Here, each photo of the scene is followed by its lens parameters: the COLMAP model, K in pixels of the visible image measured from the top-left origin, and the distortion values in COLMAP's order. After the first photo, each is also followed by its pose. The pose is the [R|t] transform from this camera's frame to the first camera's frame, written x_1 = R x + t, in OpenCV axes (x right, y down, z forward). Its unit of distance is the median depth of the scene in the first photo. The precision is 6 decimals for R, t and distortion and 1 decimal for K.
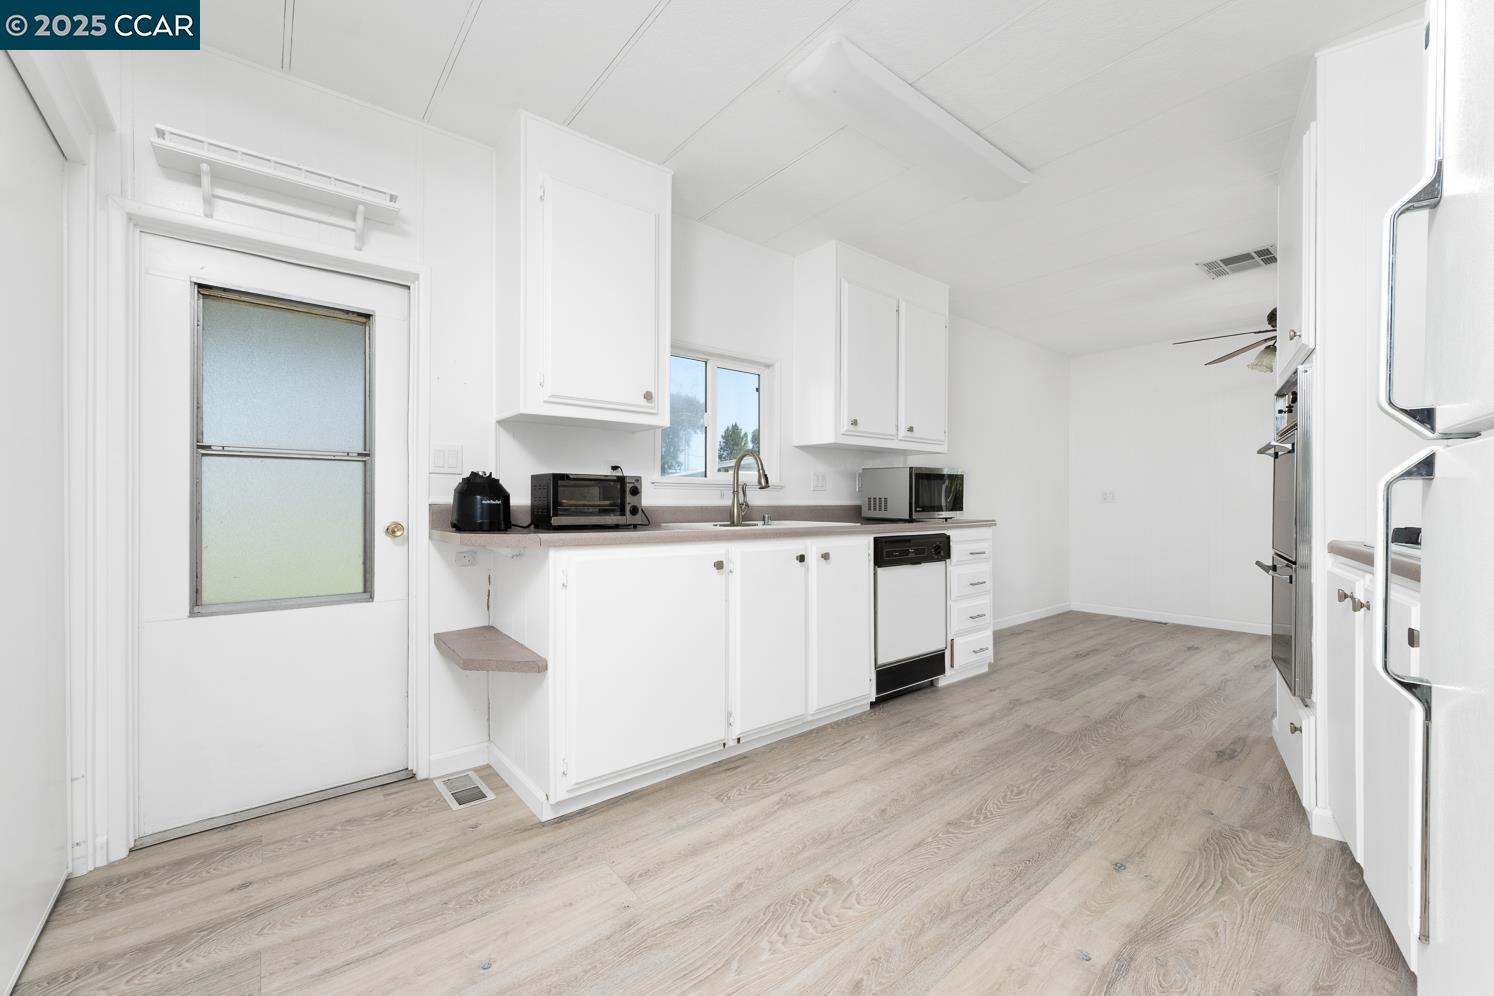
lens RADIAL K [[589.1, 0, 742.2], [0, 589.1, 498.3], [0, 0, 1]] dist [-0.000624, -0.000229]
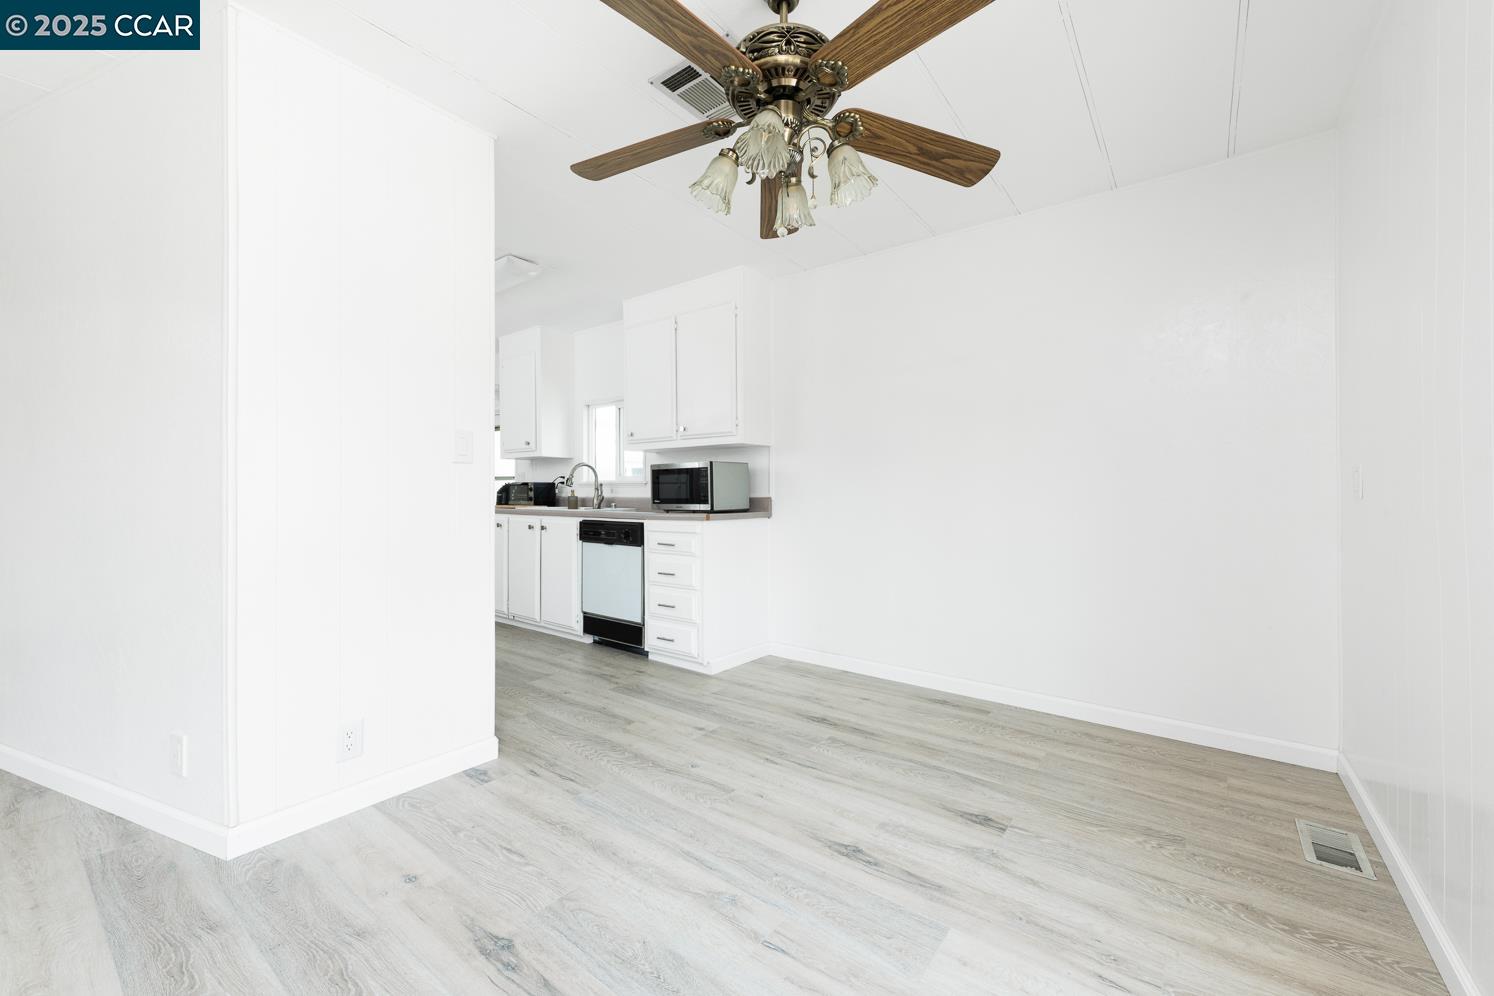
lens RADIAL K [[578.9, 0, 761.6], [0, 578.9, 496.6], [0, 0, 1]] dist [0.000057, 0.000076]
pose [[0.267148, 0.000714, -0.963655, 1.683097], [-0.002559, 0.999997, 0.000031, 0.009498], [0.963652, 0.002458, 0.267149, 1.047435]]
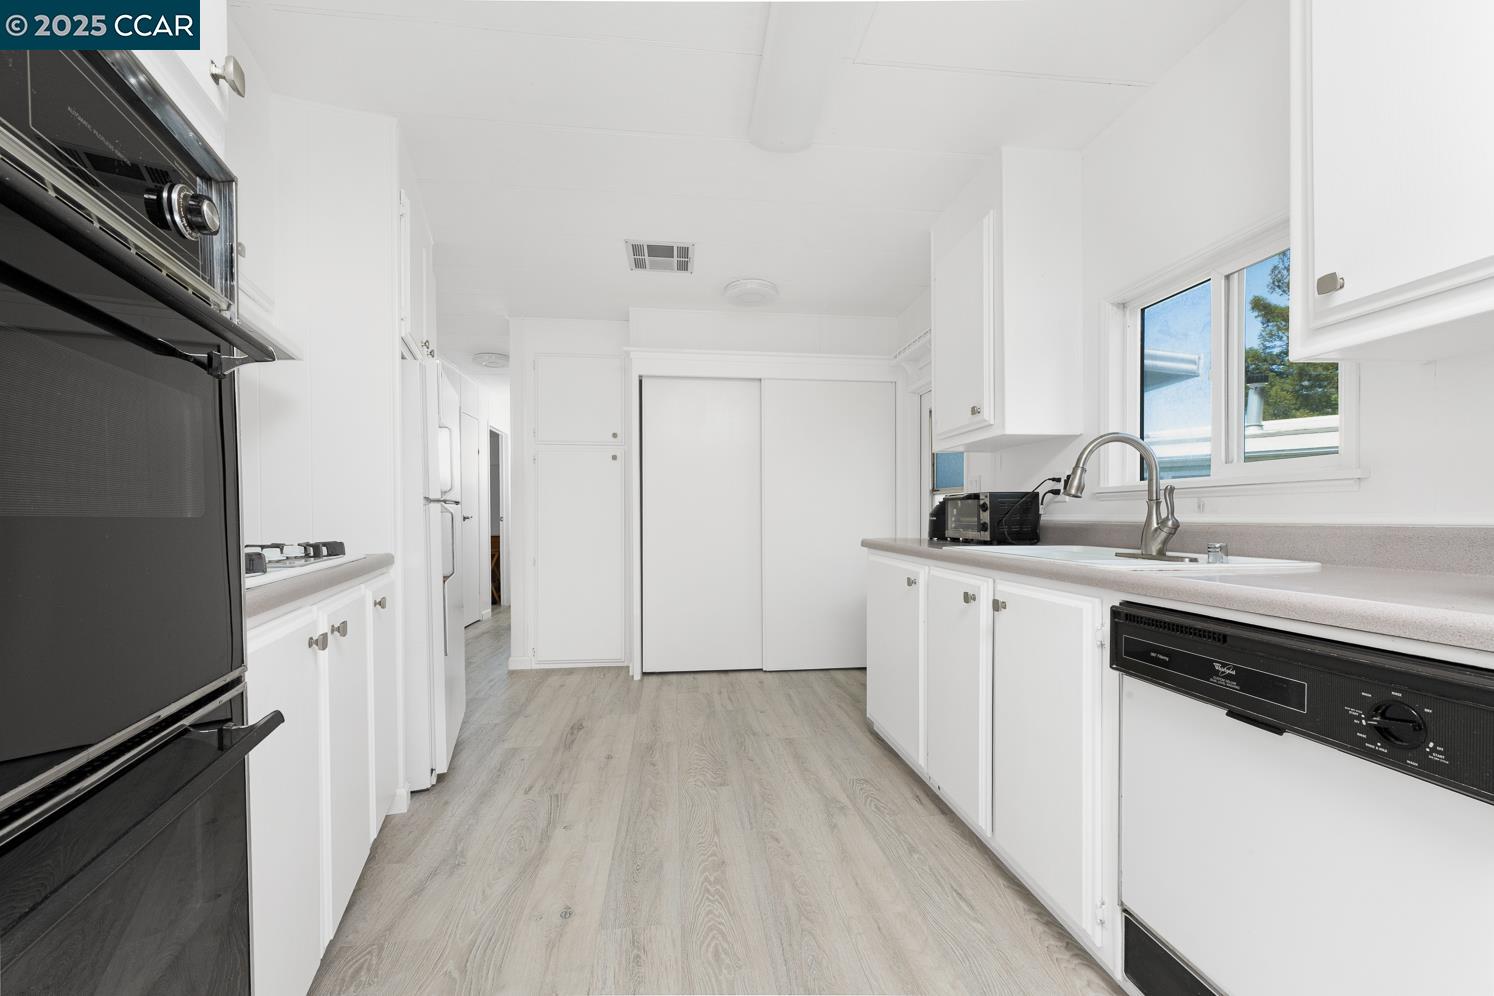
lens RADIAL K [[586.1, 0, 743.0], [0, 586.1, 519.2], [0, 0, 1]] dist [-0.000791, 0.000037]
pose [[-0.532873, 0.002364, -0.846192, 0.734295], [0.007453, 0.999970, -0.001899, 0.005819], [0.846162, -0.007319, -0.532875, 0.999670]]
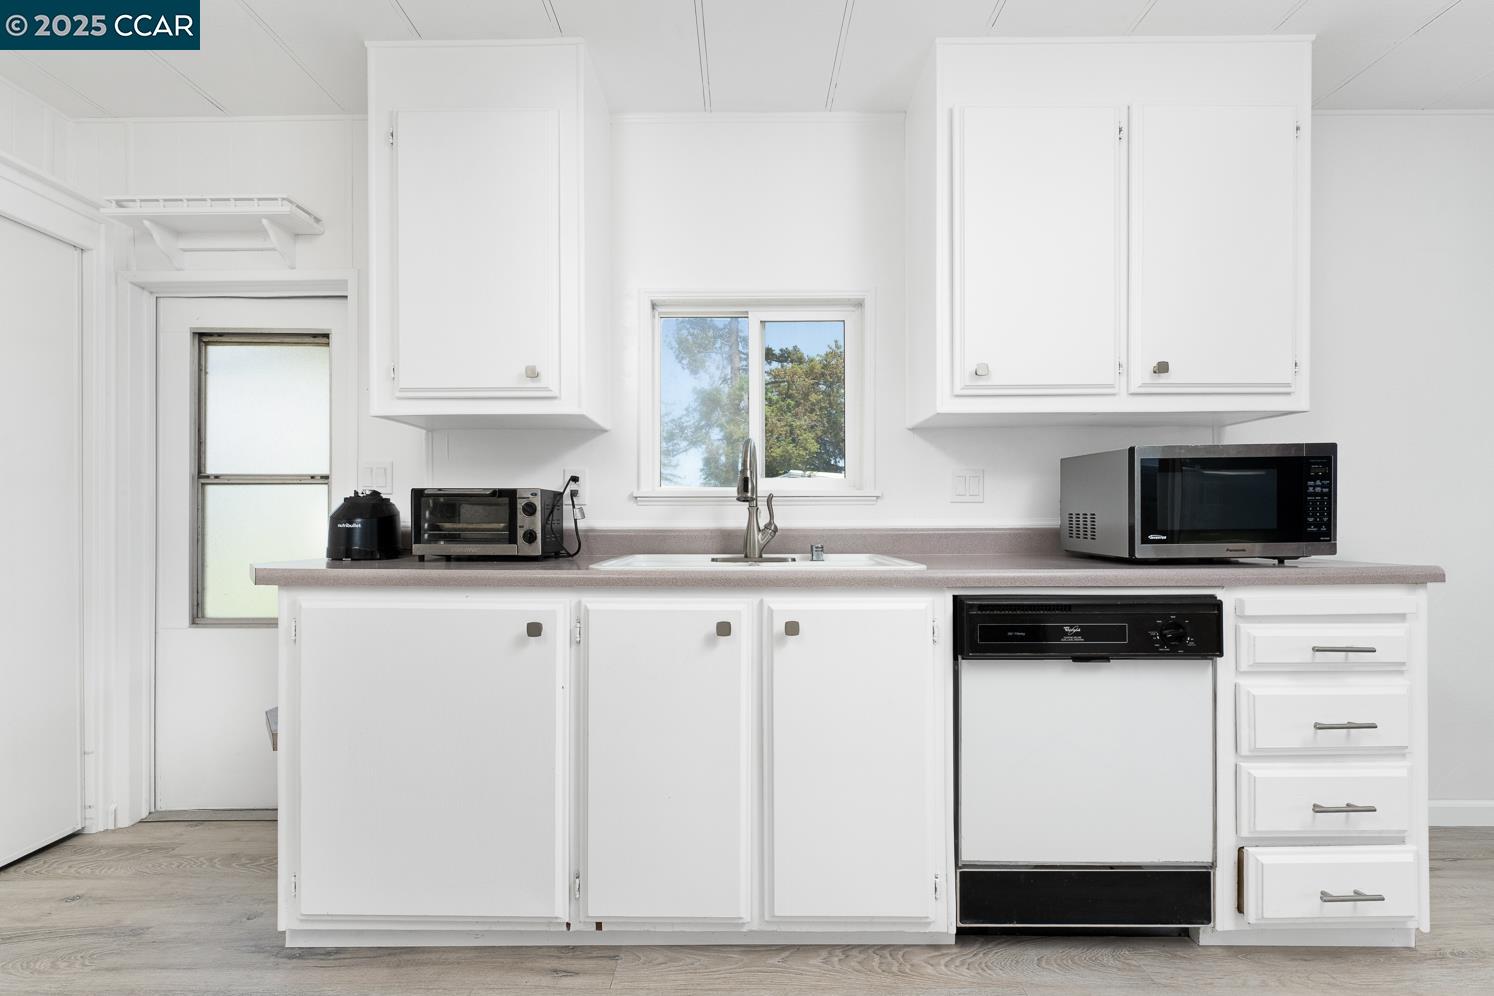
lens RADIAL K [[586.1, 0, 743.0], [0, 586.1, 519.2], [0, 0, 1]] dist [-0.000791, 0.000037]
pose [[0.778350, -0.006445, -0.627797, 0.393924], [0.008409, 0.999965, 0.000160, 0.001512], [0.627774, -0.005403, 0.778377, 0.517007]]
